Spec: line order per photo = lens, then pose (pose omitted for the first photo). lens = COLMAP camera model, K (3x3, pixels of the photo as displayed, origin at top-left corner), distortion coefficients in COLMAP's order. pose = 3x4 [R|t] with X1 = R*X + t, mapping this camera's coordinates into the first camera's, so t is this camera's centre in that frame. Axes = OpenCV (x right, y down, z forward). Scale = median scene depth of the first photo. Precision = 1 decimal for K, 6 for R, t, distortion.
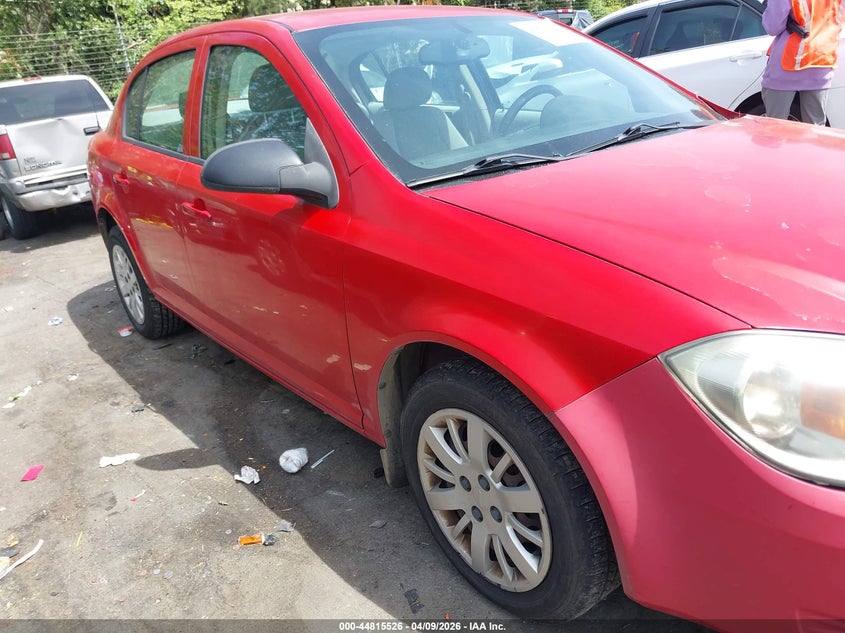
lens RADIAL K [[655.8, 0, 422.5], [0, 655.8, 316.5], [0, 0, 1]] dist [0.073708, -0.088126]
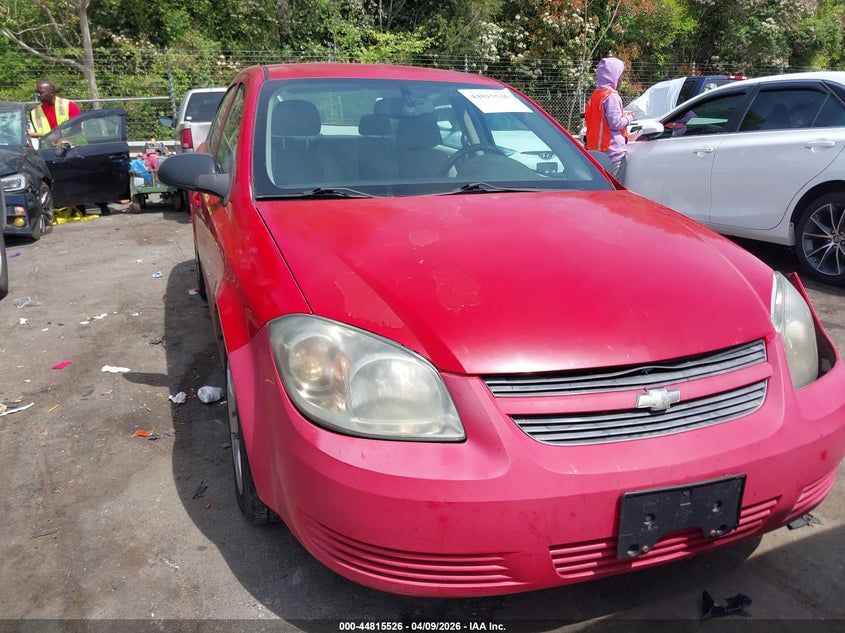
lens RADIAL K [[655.8, 0, 422.5], [0, 655.8, 316.5], [0, 0, 1]] dist [0.073708, -0.088126]
pose [[0.942586, 0.200114, -0.267369, 0.370516], [-0.212442, 0.977014, -0.017694, -0.000666], [0.257682, 0.073479, 0.963432, -0.121553]]
